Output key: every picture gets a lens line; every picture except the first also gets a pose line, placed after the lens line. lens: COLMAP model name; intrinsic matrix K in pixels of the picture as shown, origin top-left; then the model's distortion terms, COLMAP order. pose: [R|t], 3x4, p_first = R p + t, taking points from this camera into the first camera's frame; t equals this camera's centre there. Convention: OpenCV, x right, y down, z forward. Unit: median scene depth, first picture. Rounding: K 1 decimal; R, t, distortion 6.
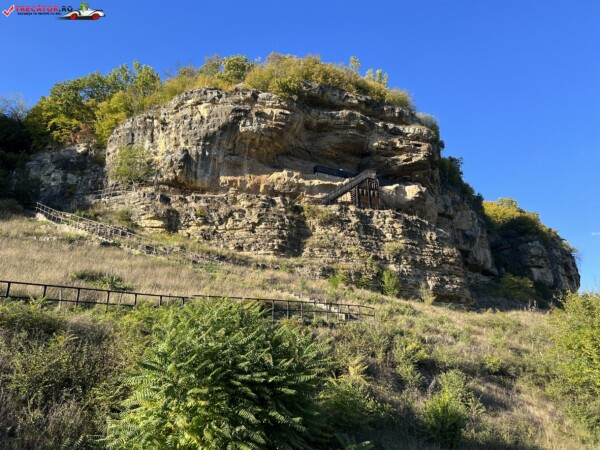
lens RADIAL K [[452.7, 0, 300.8], [0, 452.7, 231.1], [0, 0, 1]] dist [0.067146, -0.085157]
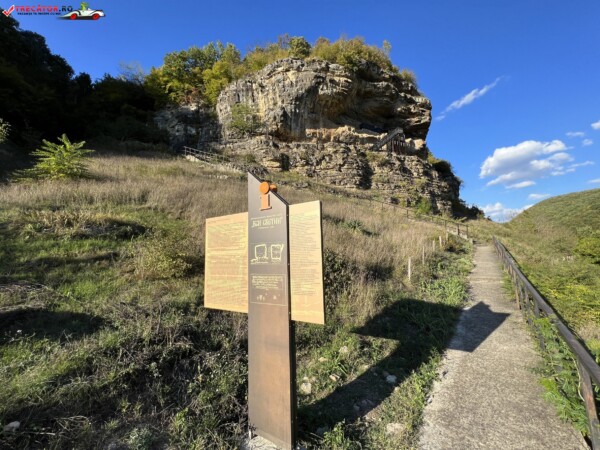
lens RADIAL K [[241.4, 0, 299.9], [0, 241.4, 226.4], [0, 0, 1]] dist [-0.004879, 0.002273]
pose [[0.997263, -0.010350, 0.073214, -0.246704], [-0.006903, 0.972799, 0.231546, -0.003285], [-0.073619, -0.231418, 0.970065, 0.219796]]
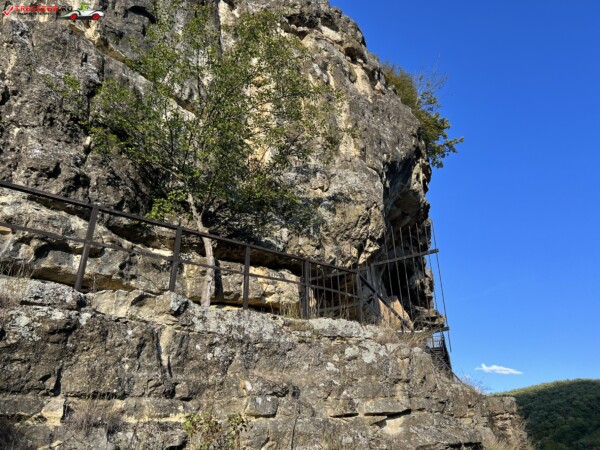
lens RADIAL K [[452.7, 0, 298.7], [0, 452.7, 229.5], [0, 0, 1]] dist [0.067146, -0.085157]
pose [[0.647802, 0.377659, 0.661609, -0.430375], [-0.273468, 0.925867, -0.260742, -0.061413], [-0.711033, -0.012020, 0.703056, 0.796497]]
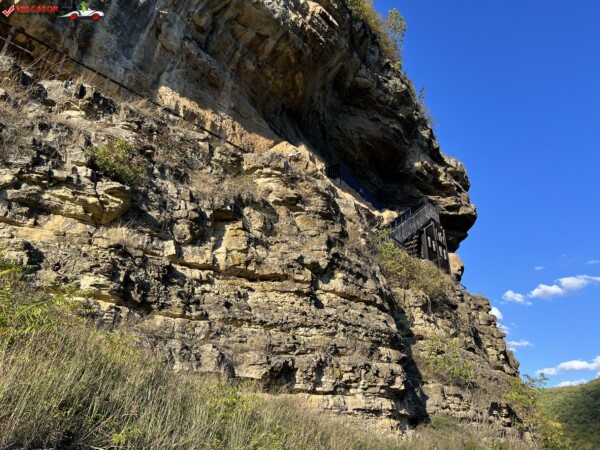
lens RADIAL K [[452.7, 0, 299.7], [0, 452.7, 223.2], [0, 0, 1]] dist [0.067146, -0.085157]
pose [[0.872401, 0.257127, 0.415695, -0.196177], [-0.196835, 0.963258, -0.182731, 0.006143], [-0.447406, 0.077592, 0.890959, 0.676638]]
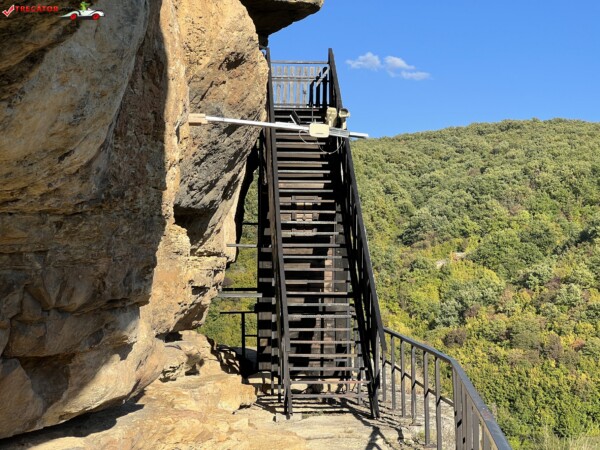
lens RADIAL K [[1339.7, 0, 301.6], [0, 1339.7, 221.2], [0, 0, 1]] dist [0.202841, 0.000000]
pose [[0.347107, 0.092913, 0.933212, -0.288888], [-0.337795, 0.940676, 0.031987, -0.102364], [-0.874878, -0.326337, 0.357900, 0.909056]]
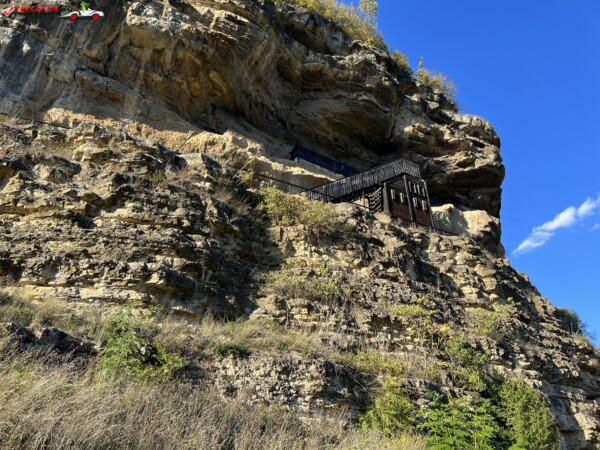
lens RADIAL K [[452.7, 0, 304.8], [0, 452.7, 223.6], [0, 0, 1]] dist [0.067146, -0.085157]
pose [[0.993580, 0.071215, 0.087902, 0.006873], [-0.048848, 0.970901, -0.234447, 0.054230], [-0.102040, 0.228649, 0.968147, 0.609656]]
